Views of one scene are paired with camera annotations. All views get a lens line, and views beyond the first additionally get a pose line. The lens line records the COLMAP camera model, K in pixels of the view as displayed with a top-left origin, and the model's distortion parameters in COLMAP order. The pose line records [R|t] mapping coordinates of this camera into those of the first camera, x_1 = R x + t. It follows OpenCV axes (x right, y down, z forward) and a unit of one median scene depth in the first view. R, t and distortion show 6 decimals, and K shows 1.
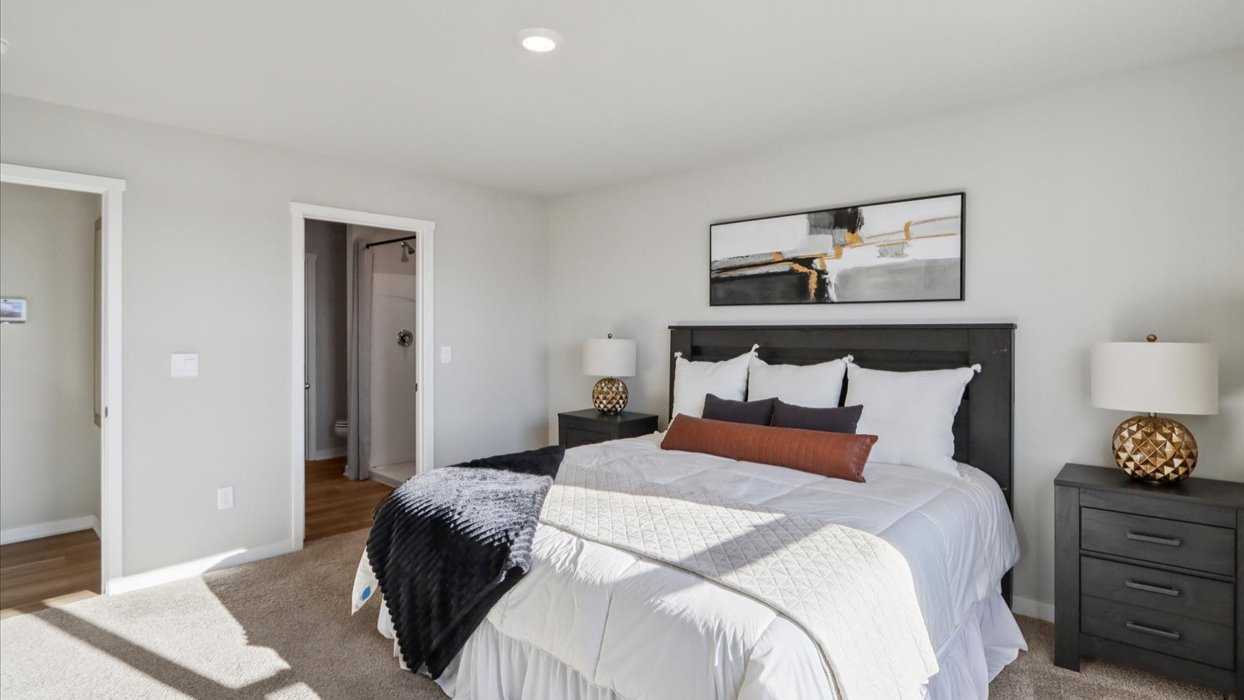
lens RADIAL K [[610.3, 0, 622.0], [0, 610.3, 350.0], [0, 0, 1]] dist [-0.000131, 0.000361]
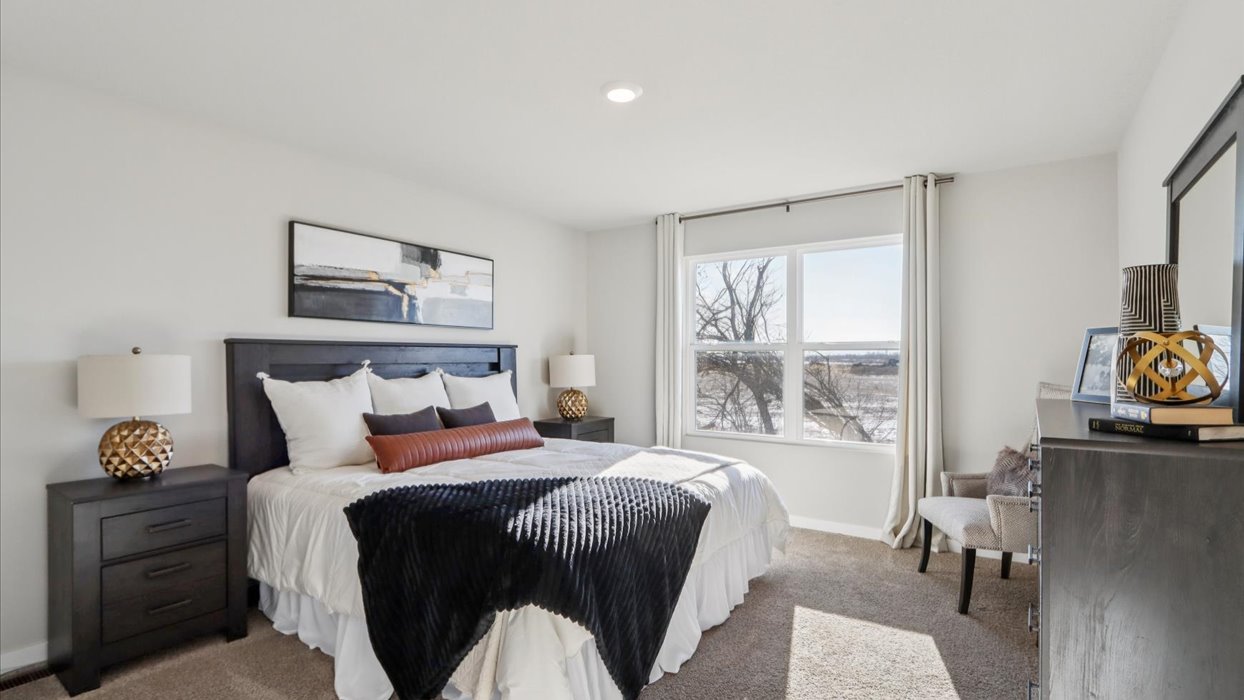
lens RADIAL K [[610.3, 0, 622.0], [0, 610.3, 350.0], [0, 0, 1]] dist [-0.000131, 0.000361]
pose [[-0.129743, -0.001351, 0.991547, -0.846609], [0.011305, 0.999932, 0.002842, -0.024644], [-0.991483, 0.011578, -0.129718, 0.726736]]
